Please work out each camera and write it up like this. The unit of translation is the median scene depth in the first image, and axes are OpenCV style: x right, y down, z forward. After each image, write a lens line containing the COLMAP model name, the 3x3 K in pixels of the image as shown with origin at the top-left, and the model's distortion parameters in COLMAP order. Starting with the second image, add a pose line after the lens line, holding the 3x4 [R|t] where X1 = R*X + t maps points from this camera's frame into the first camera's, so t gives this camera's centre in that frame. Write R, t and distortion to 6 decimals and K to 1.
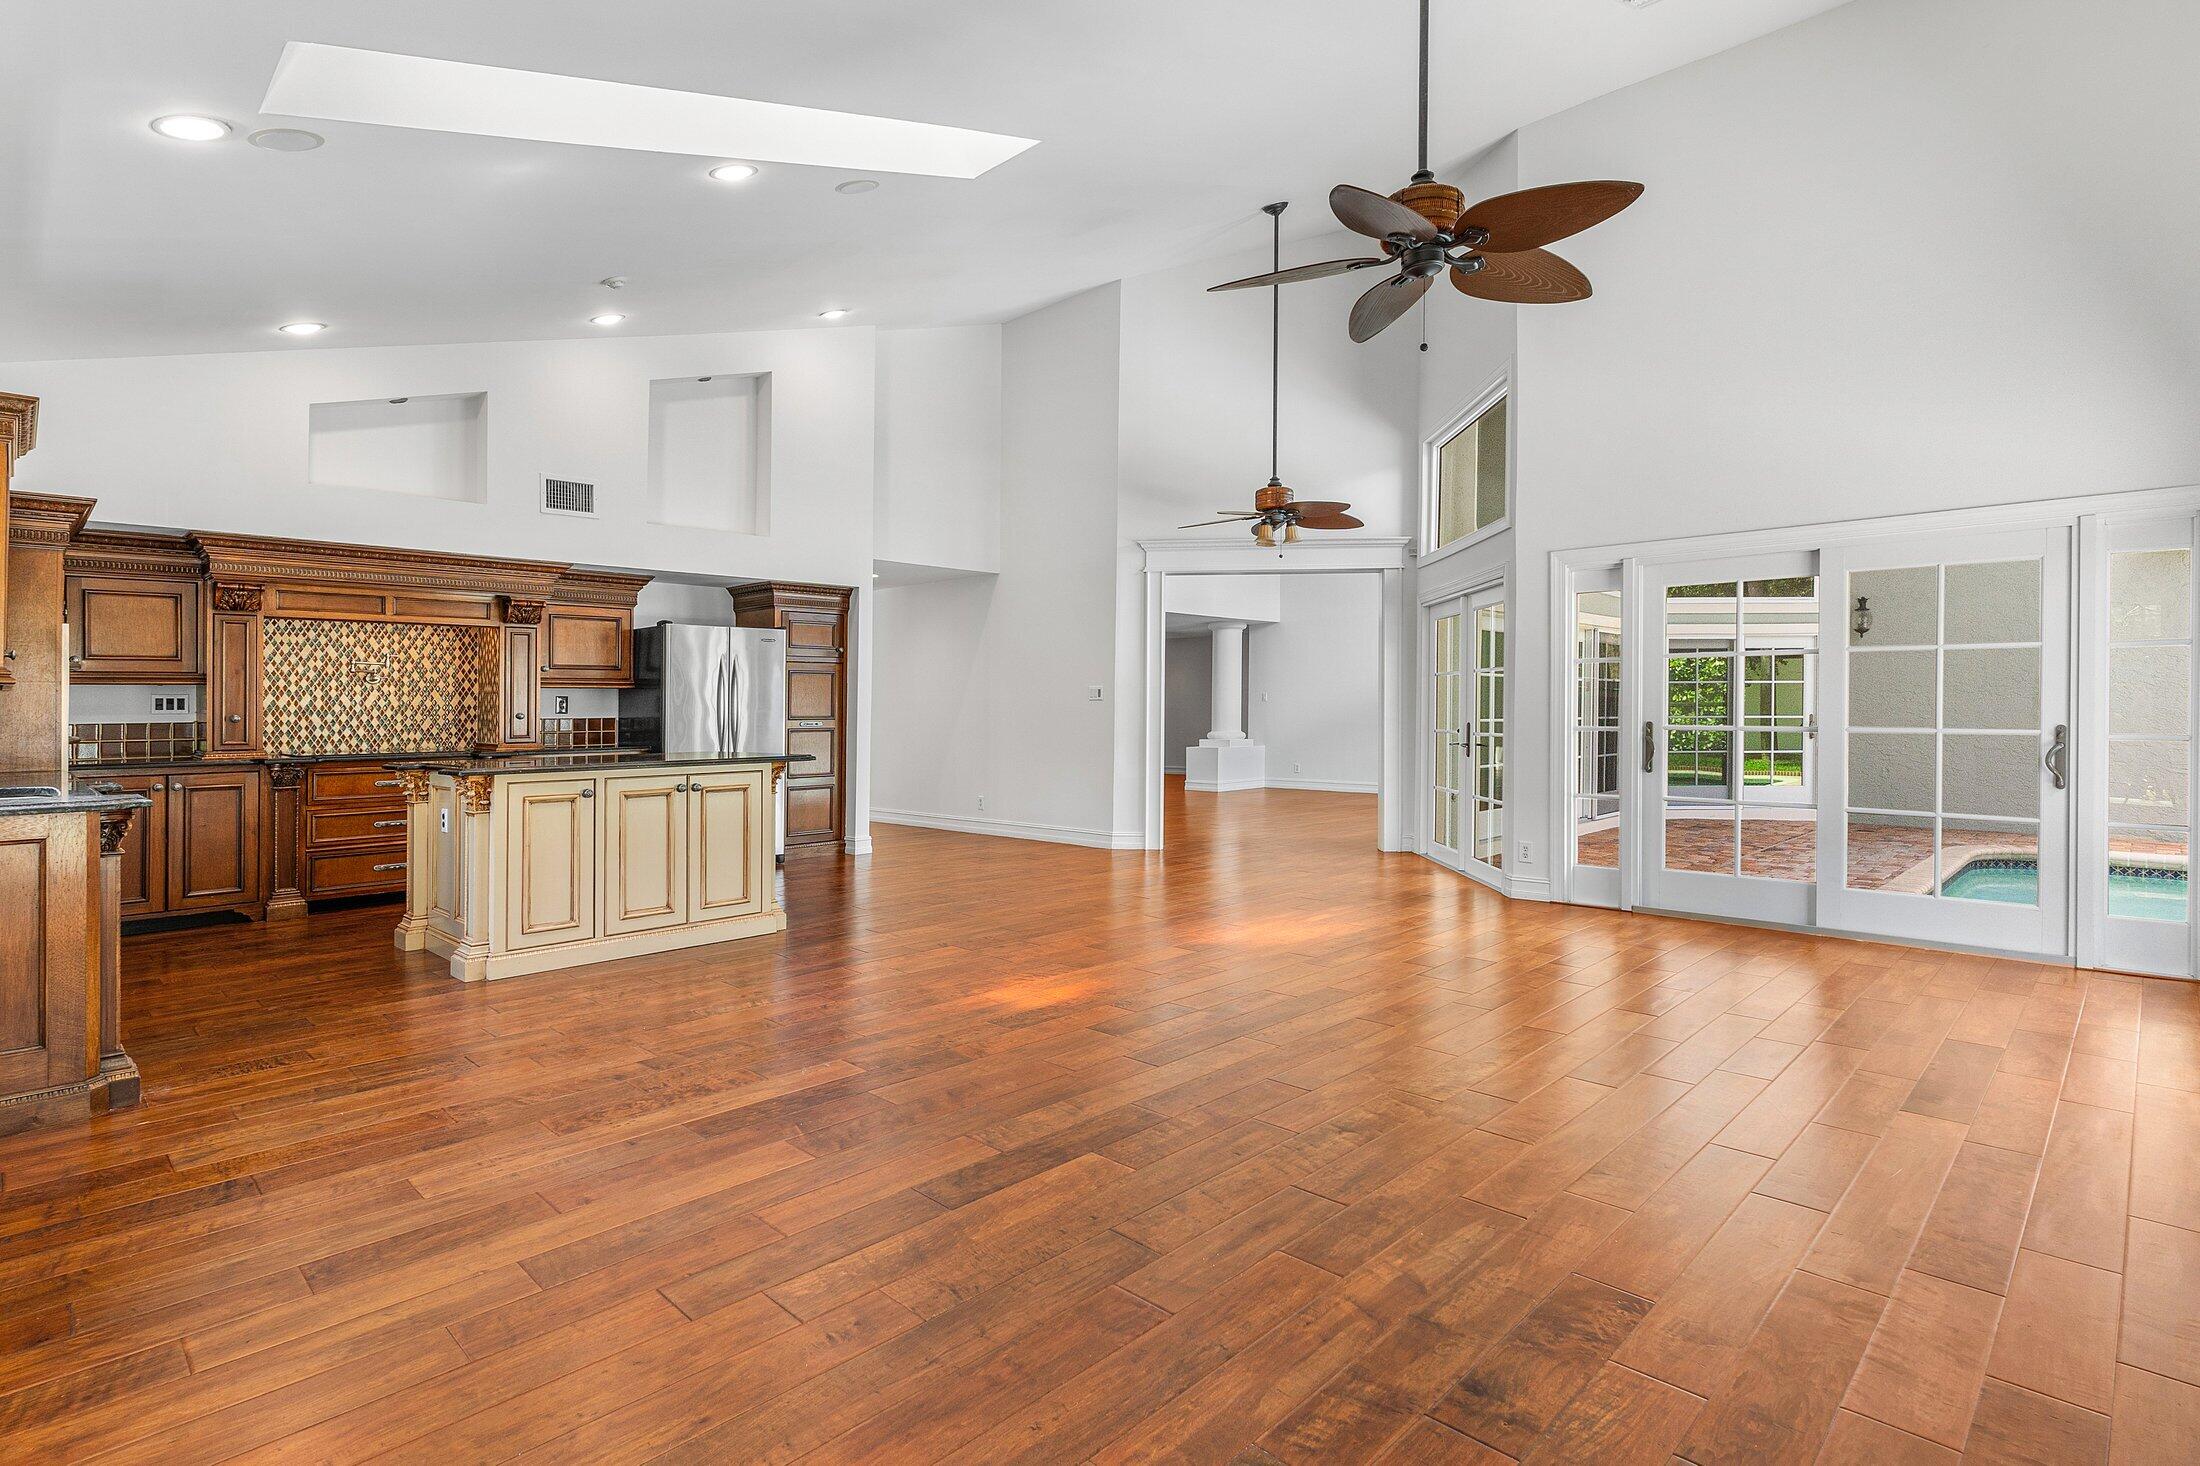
lens RADIAL K [[1088.7, 0, 1169.2], [0, 1088.7, 708.6], [0, 0, 1]] dist [0.000162, 0.000150]
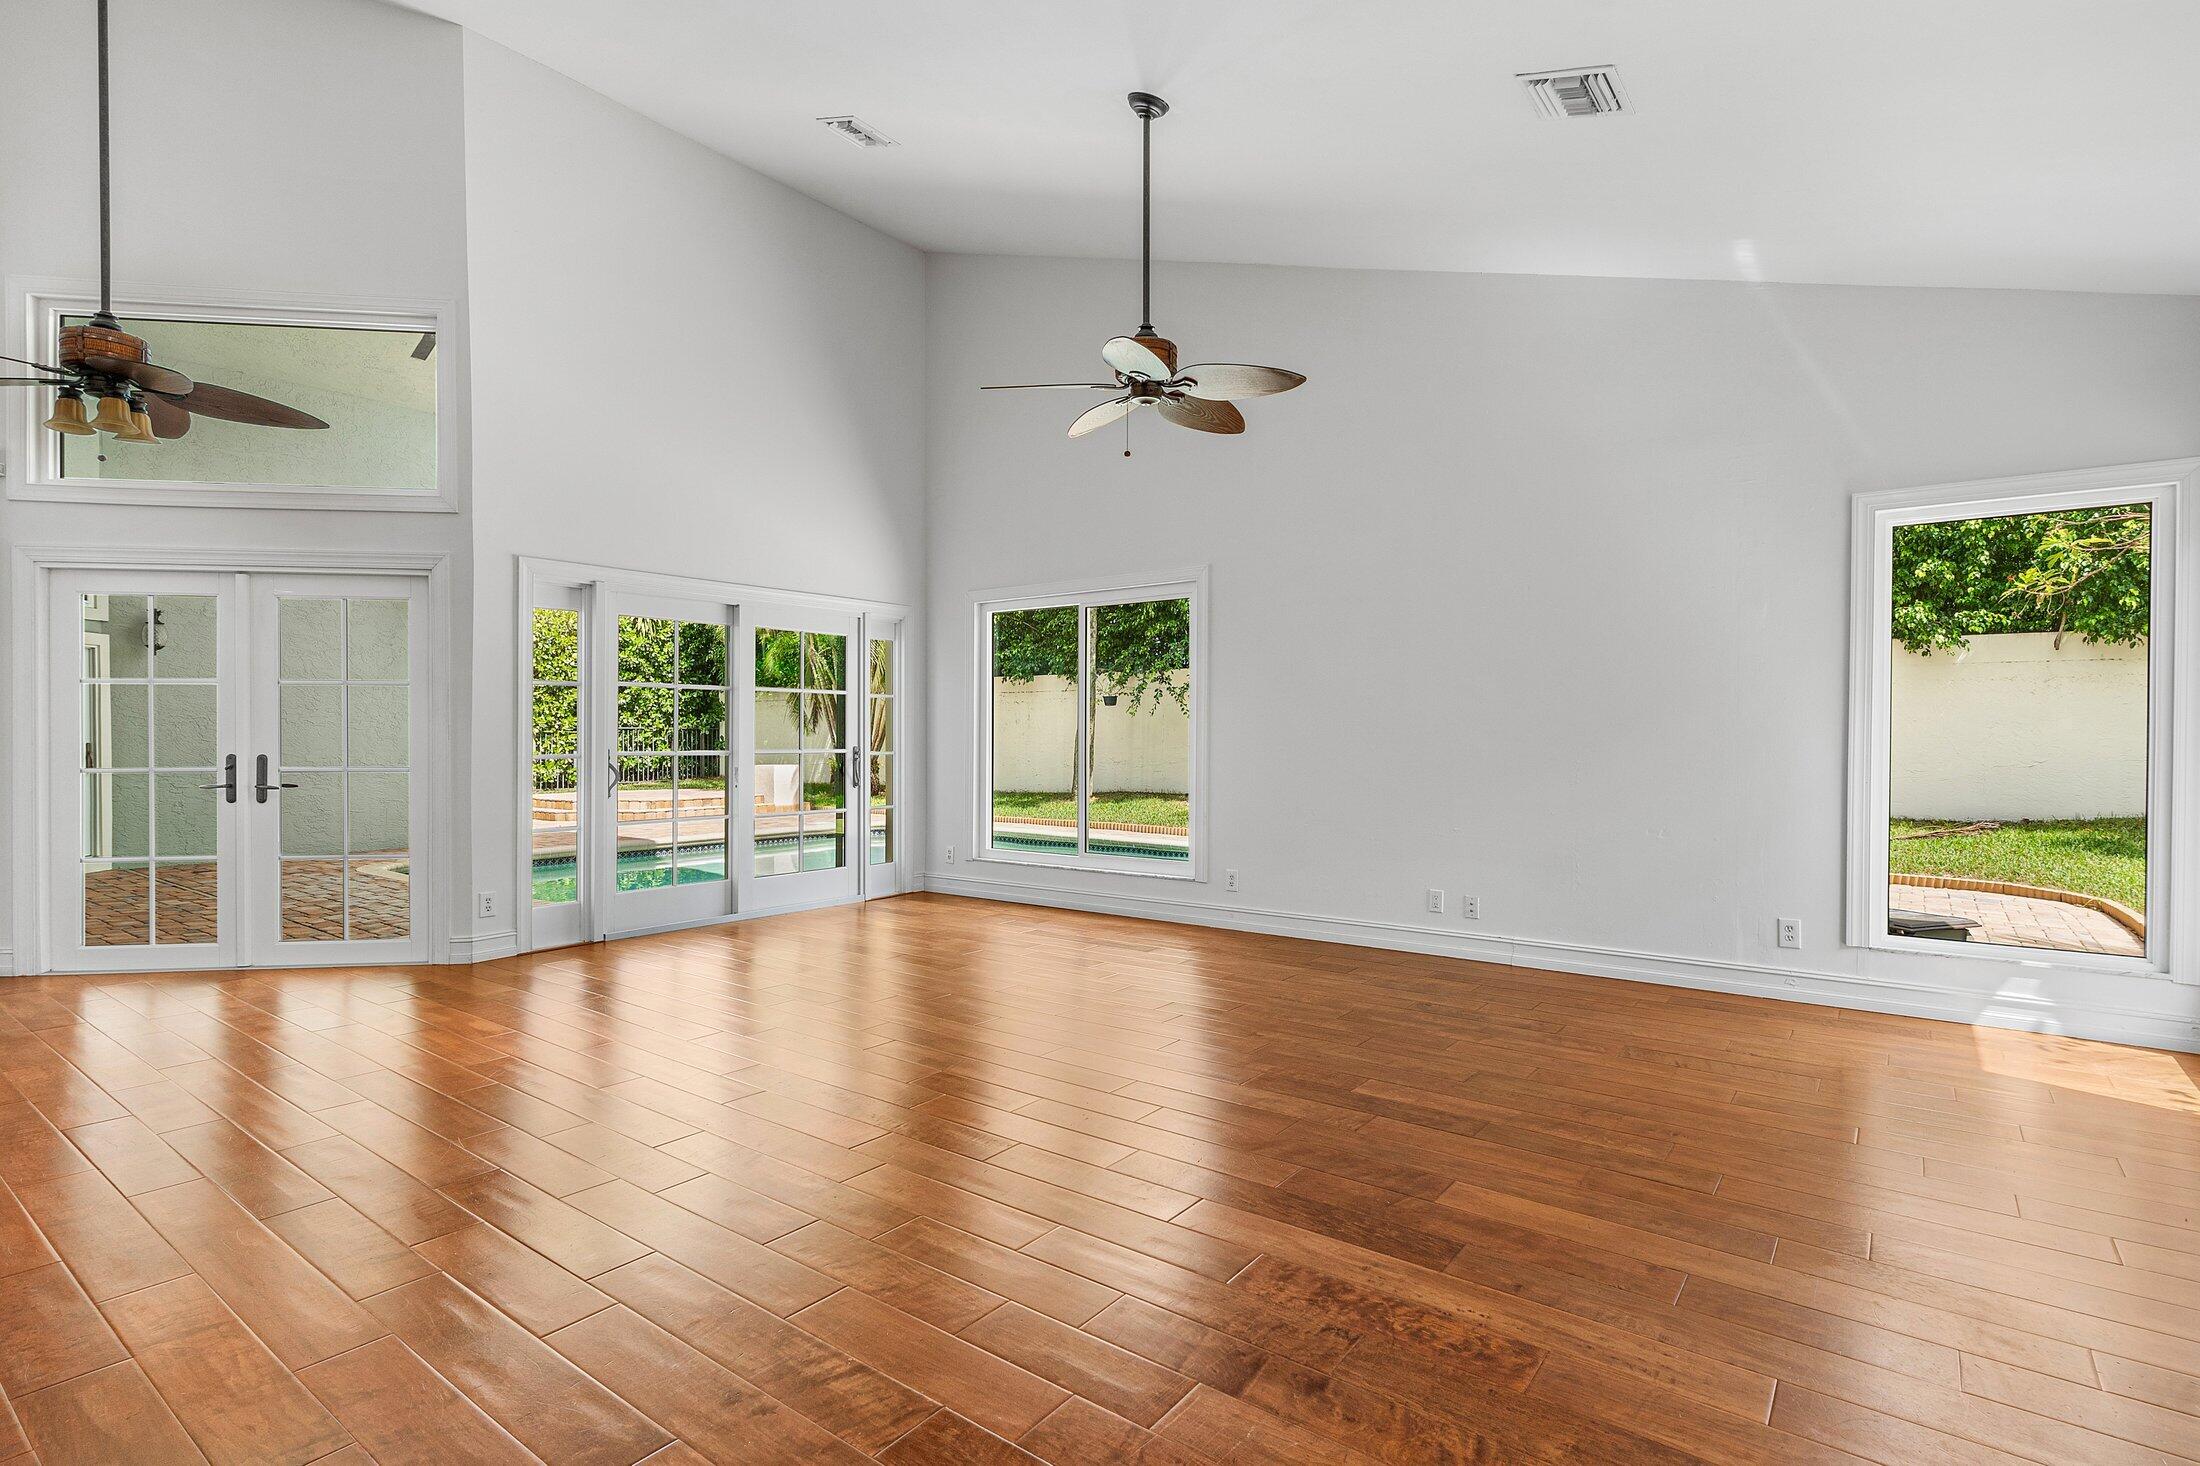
lens RADIAL K [[1074.5, 0, 1100.0], [0, 1074.5, 733.0], [0, 0, 1]] dist [-0.000914, 0.000067]
pose [[-0.096539, 0.005681, 0.995313, -1.167784], [0.000305, 0.999984, -0.005678, 0.008750], [-0.995329, -0.000245, -0.096539, 1.302957]]
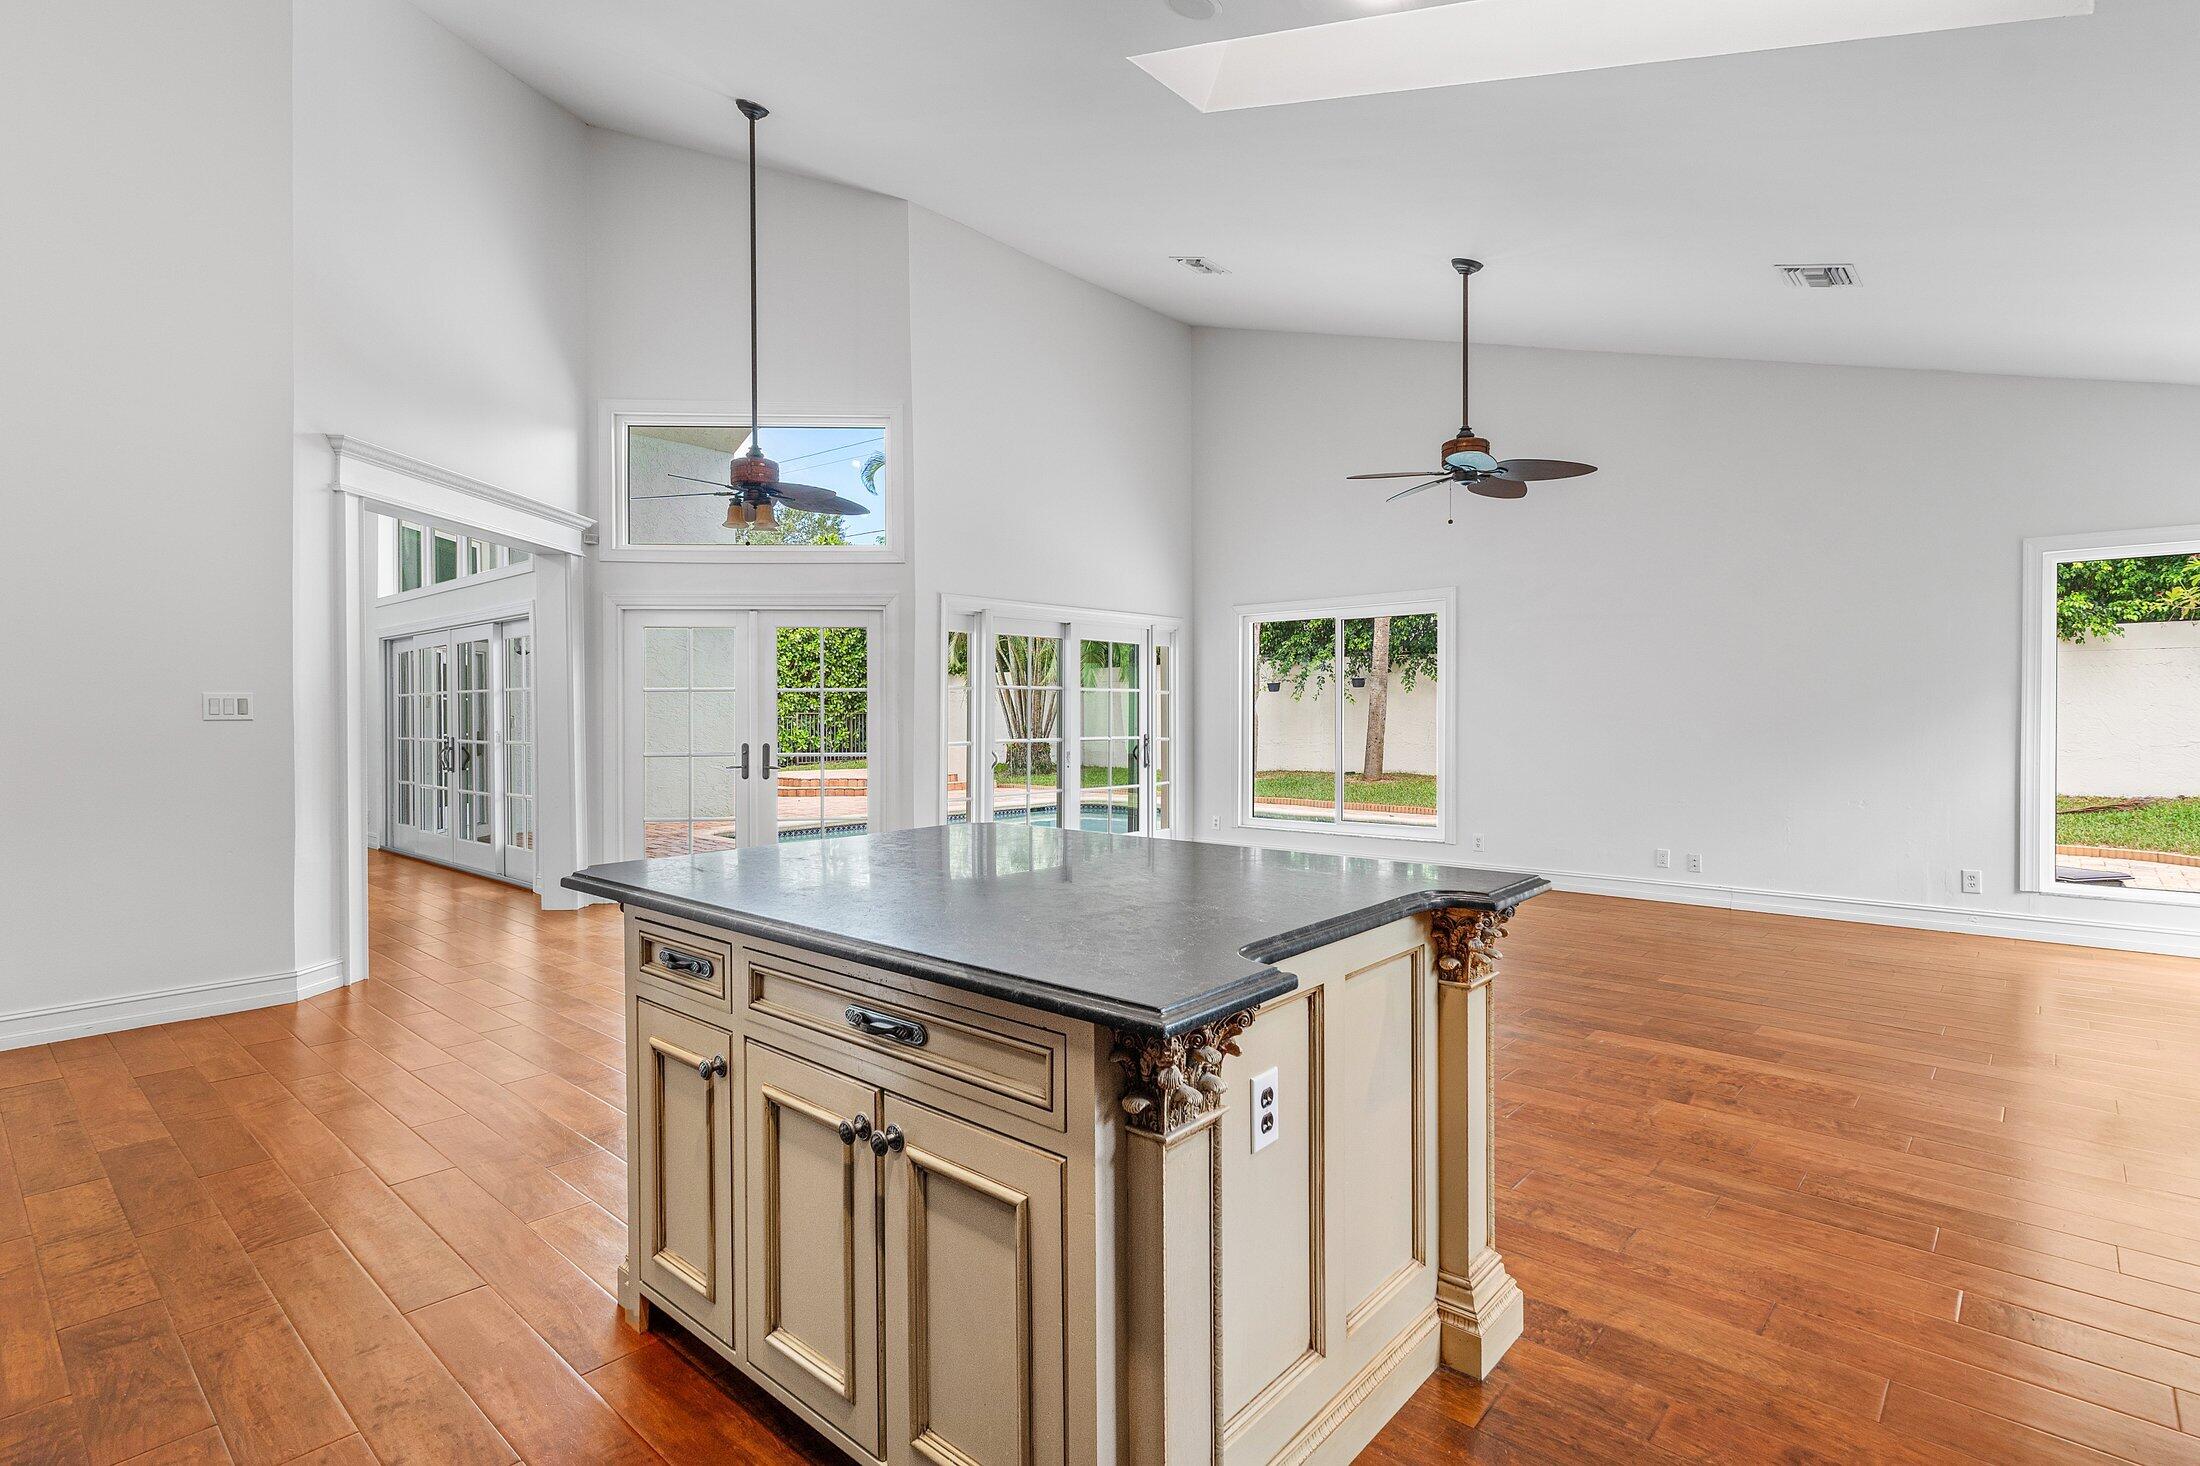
lens RADIAL K [[1060.6, 0, 1099.7], [0, 1060.6, 712.4], [0, 0, 1]] dist [-0.001344, -0.000412]
pose [[-0.007463, 0.006040, 0.999954, -1.652034], [0.005403, 0.999967, -0.006000, -0.018037], [-0.999958, 0.005358, -0.007495, 1.774669]]
